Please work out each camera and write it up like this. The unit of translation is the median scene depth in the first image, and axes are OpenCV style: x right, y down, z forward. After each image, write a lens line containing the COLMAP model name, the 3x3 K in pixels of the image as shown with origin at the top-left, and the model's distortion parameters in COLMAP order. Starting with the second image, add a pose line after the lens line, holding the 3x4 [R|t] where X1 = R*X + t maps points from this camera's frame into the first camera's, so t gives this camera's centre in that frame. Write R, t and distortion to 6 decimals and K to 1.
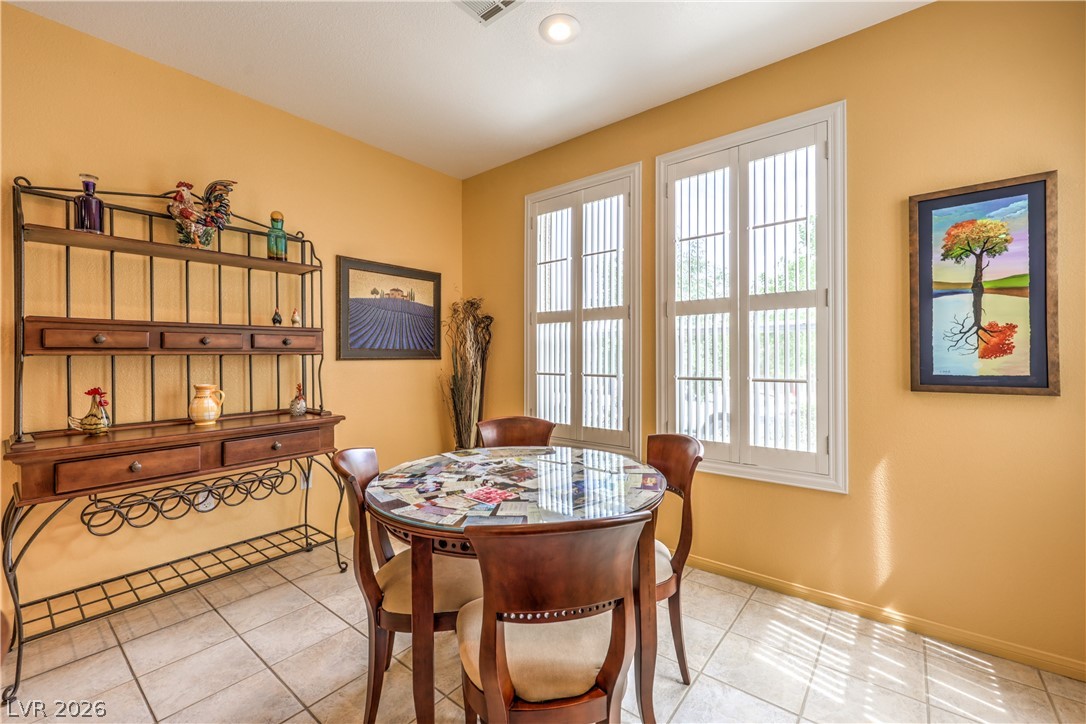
lens RADIAL K [[449.3, 0, 544.6], [0, 449.3, 355.5], [0, 0, 1]] dist [-0.000232, 0.001189]
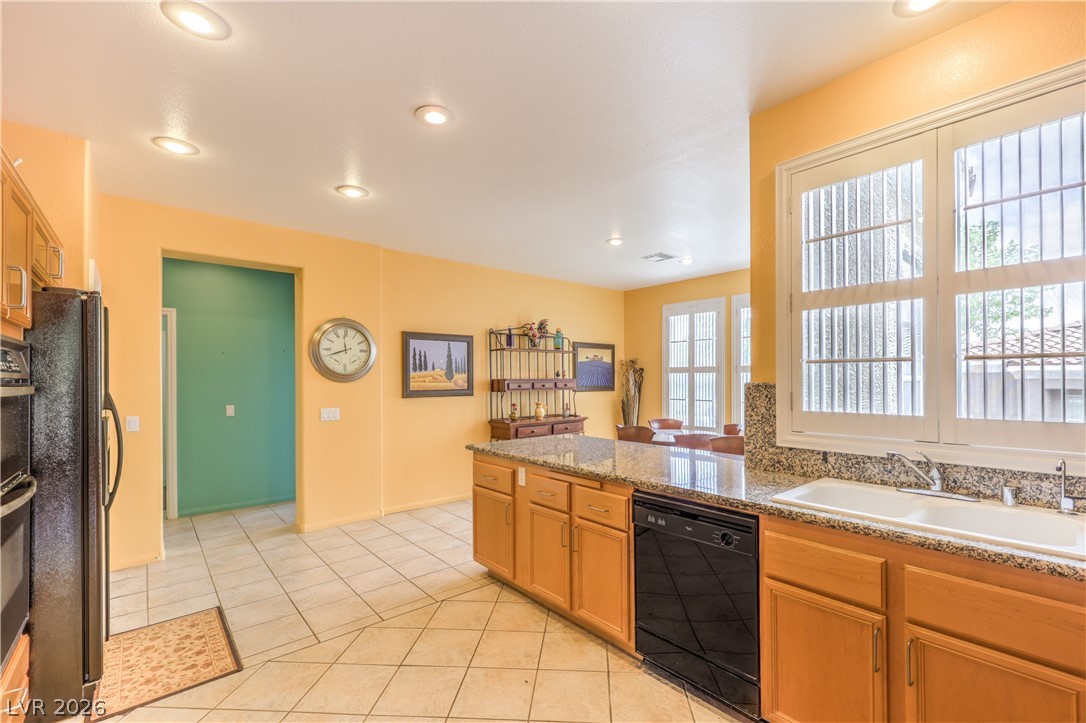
lens RADIAL K [[449.3, 0, 565.3], [0, 449.3, 377.2], [0, 0, 1]] dist [-0.000232, 0.001189]
pose [[0.984261, 0.000542, -0.176719, -0.148578], [-0.001414, 0.999987, -0.004809, -0.055830], [0.176715, 0.004983, 0.984250, -1.235786]]
